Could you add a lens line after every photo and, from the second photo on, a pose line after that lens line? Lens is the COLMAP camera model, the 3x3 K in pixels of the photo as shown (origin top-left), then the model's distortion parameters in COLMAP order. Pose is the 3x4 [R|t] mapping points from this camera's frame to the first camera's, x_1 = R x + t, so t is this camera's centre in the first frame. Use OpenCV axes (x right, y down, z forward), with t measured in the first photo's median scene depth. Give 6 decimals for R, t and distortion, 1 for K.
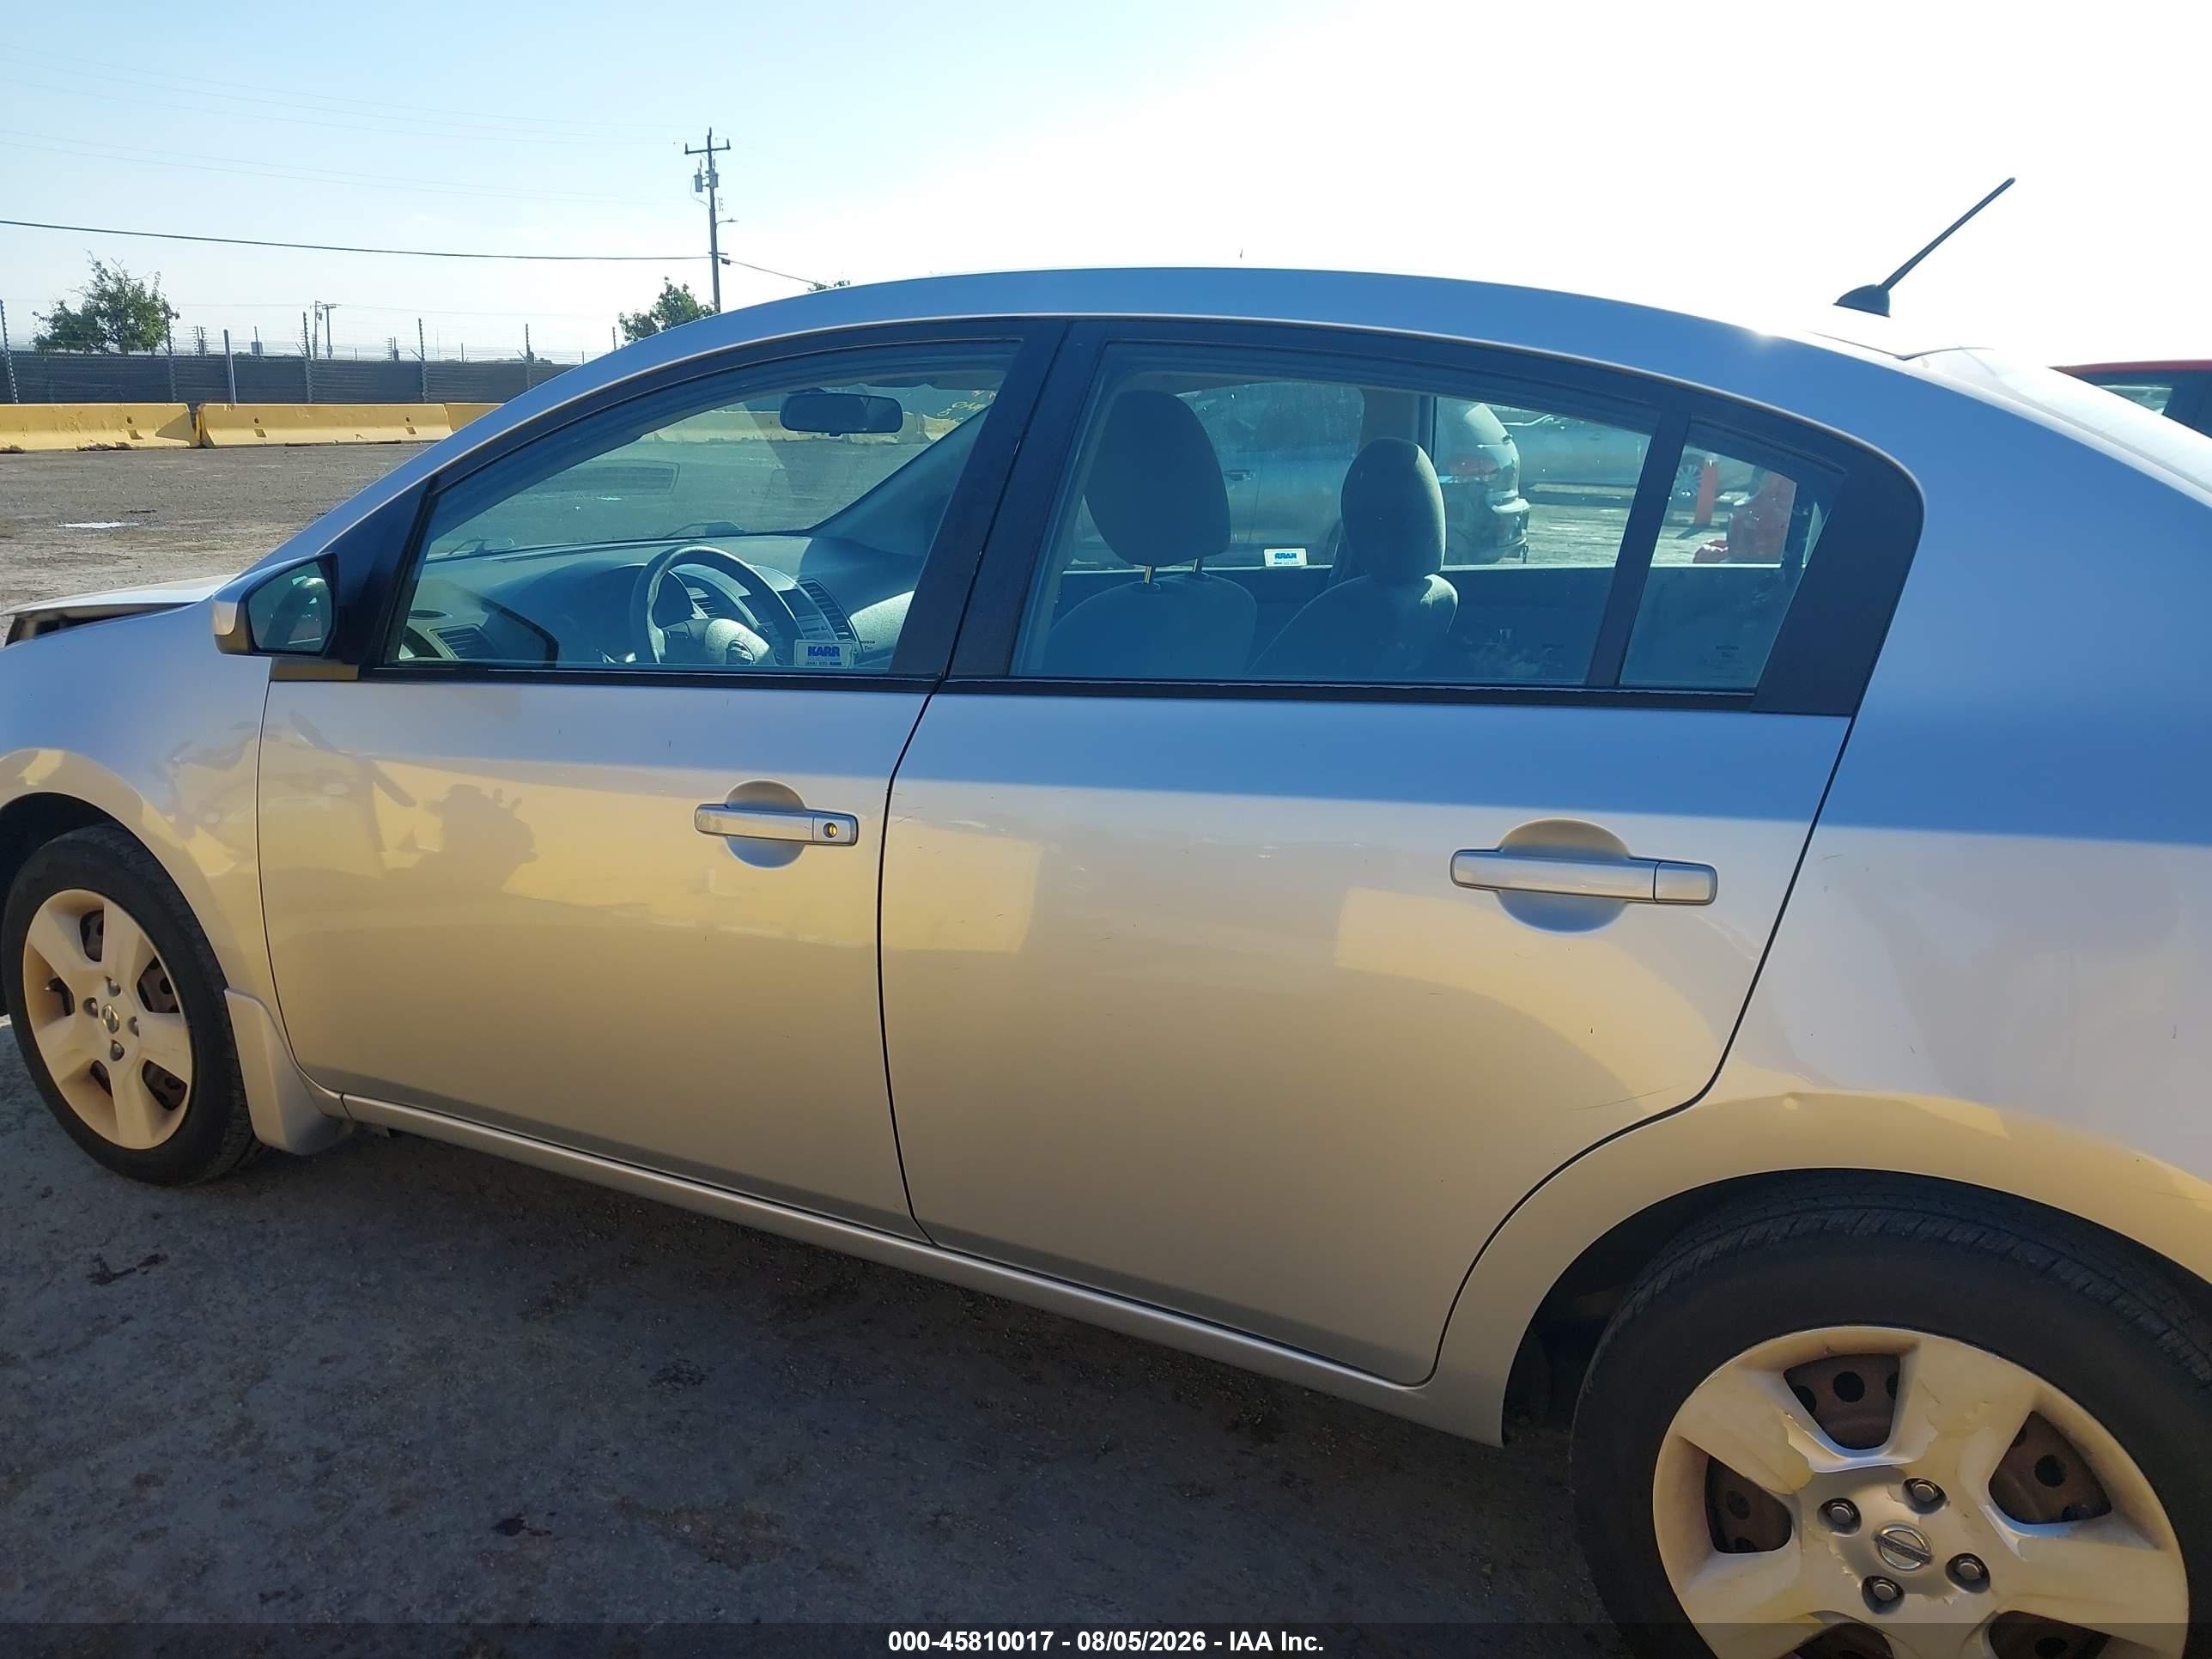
lens RADIAL K [[1729.1, 0, 1101.7], [0, 1729.1, 827.6], [0, 0, 1]] dist [0.044802, -0.045254]
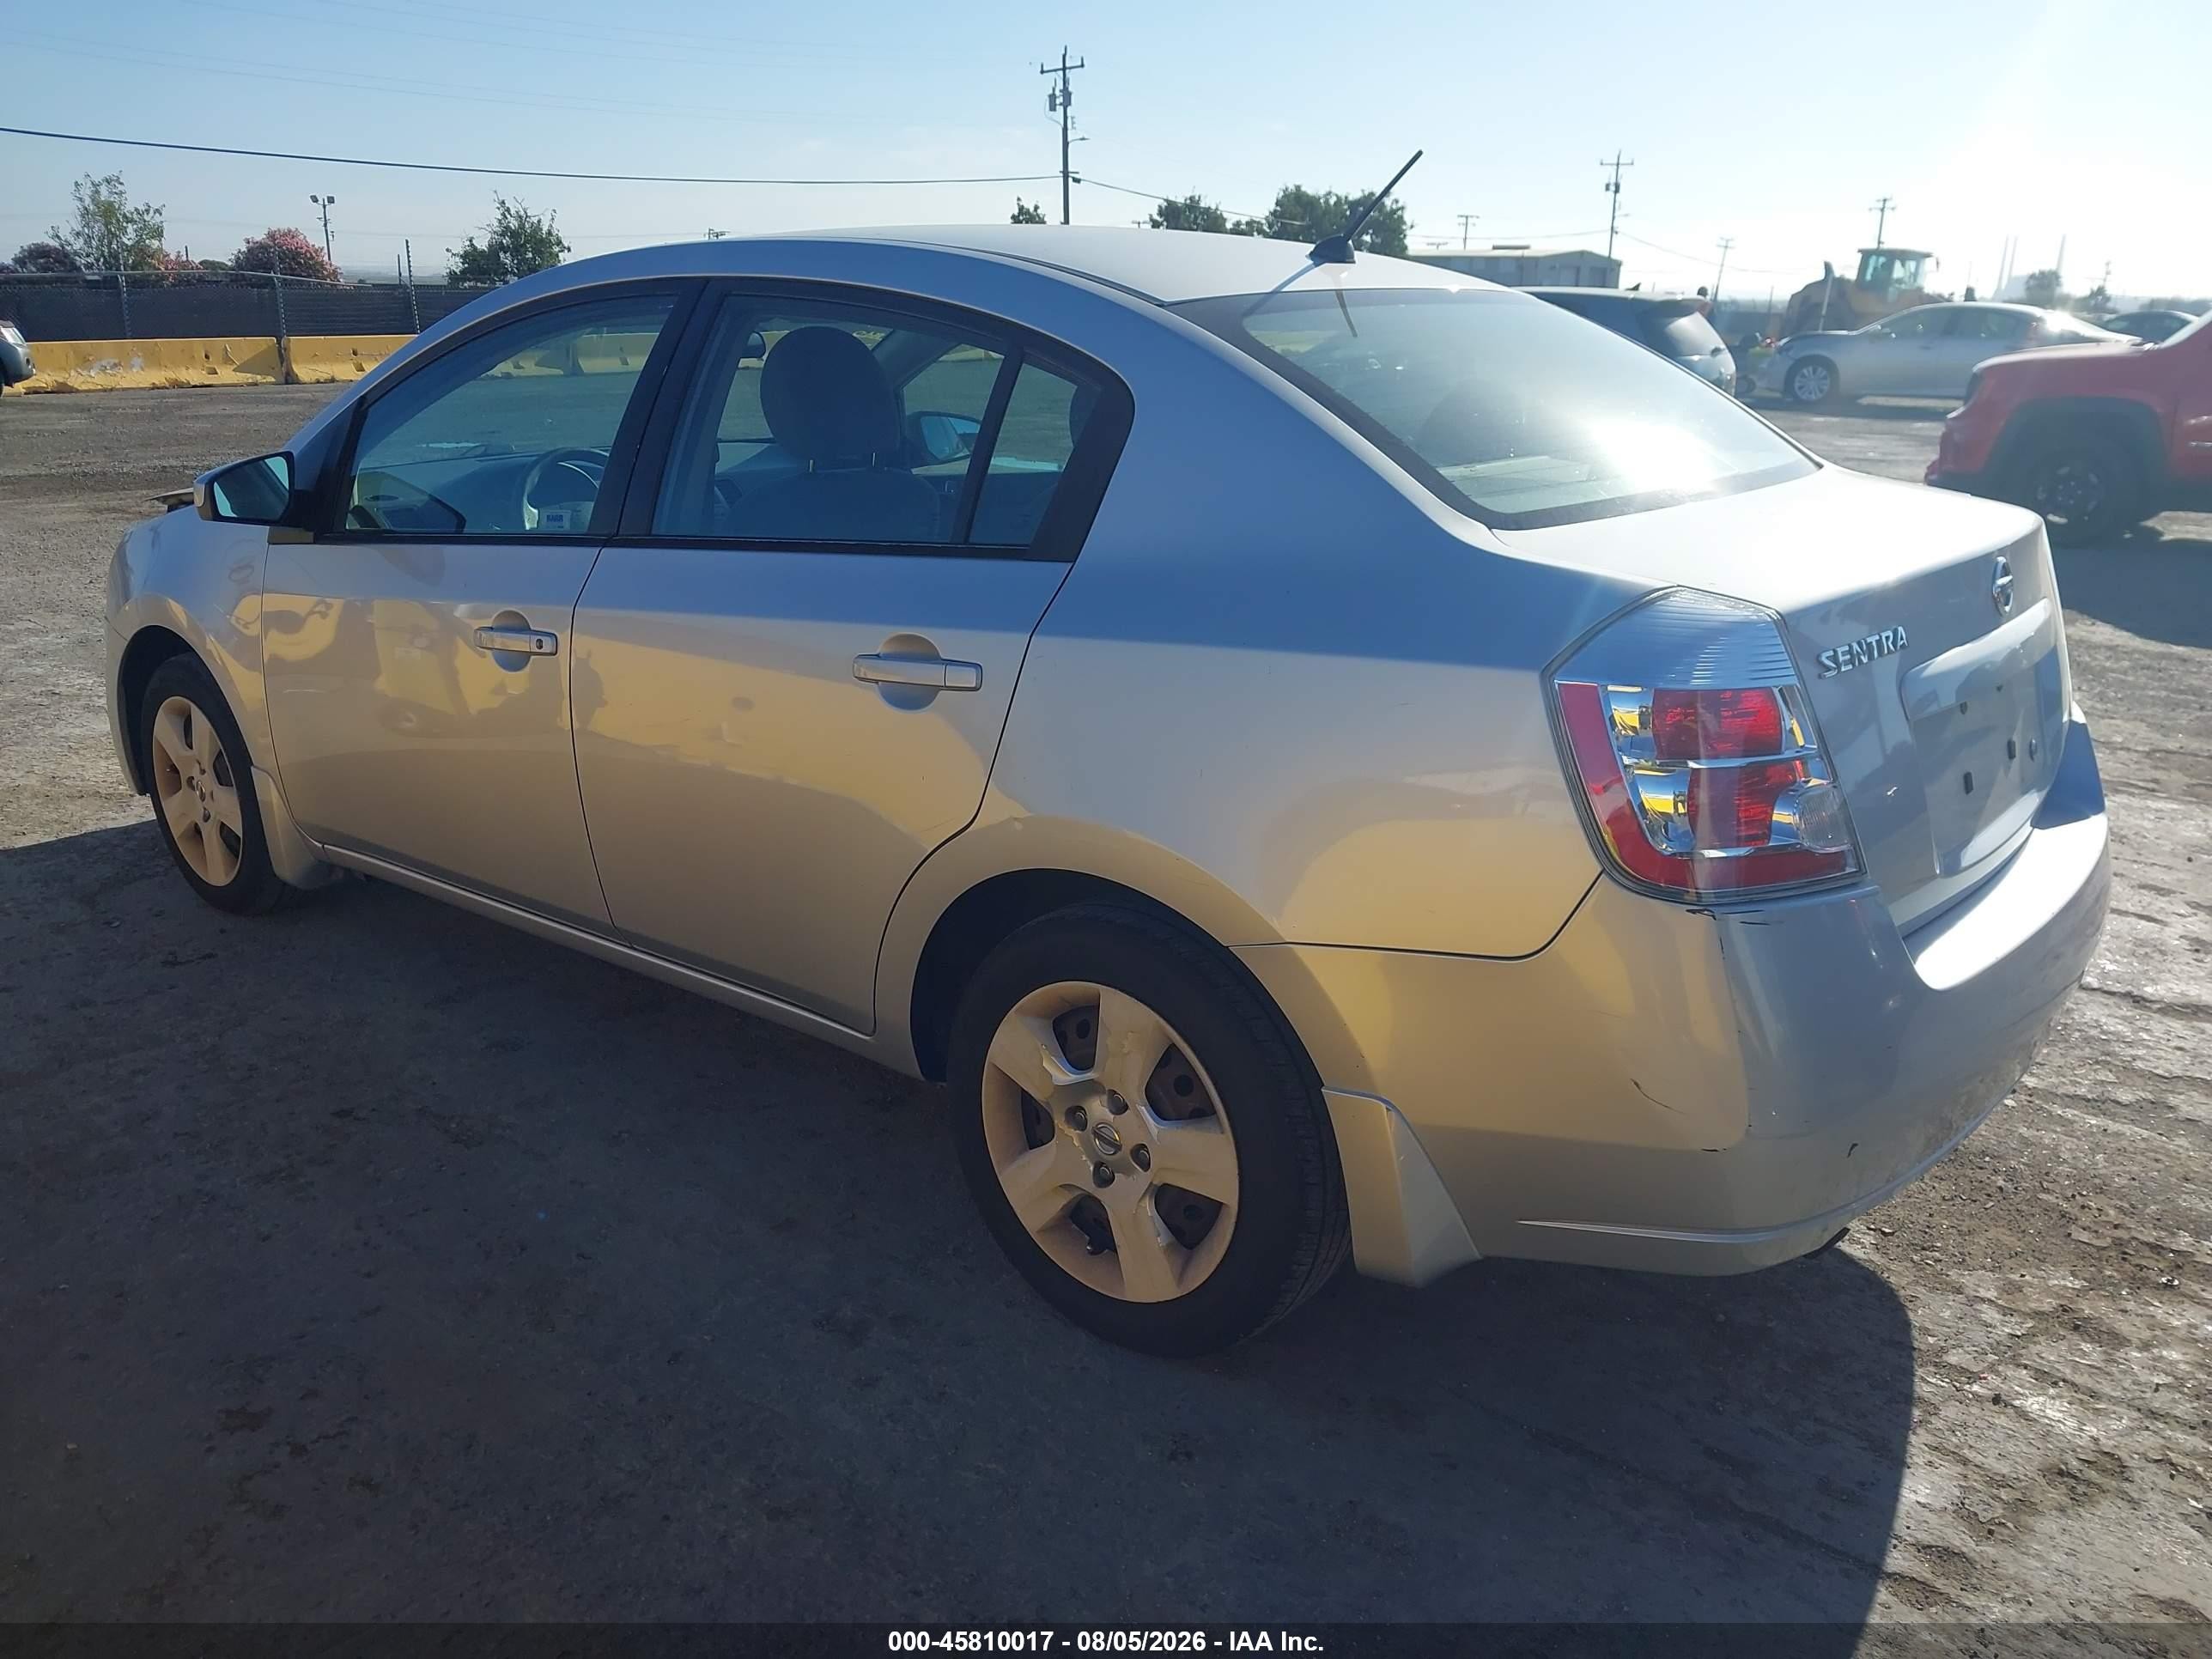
lens RADIAL K [[1729.1, 0, 1092.6], [0, 1729.1, 835.9], [0, 0, 1]] dist [0.044802, -0.045254]
pose [[0.979797, 0.043001, -0.195318, 0.432172], [-0.033318, 0.998060, 0.052596, 0.051636], [0.197200, -0.045026, 0.979329, -0.239848]]
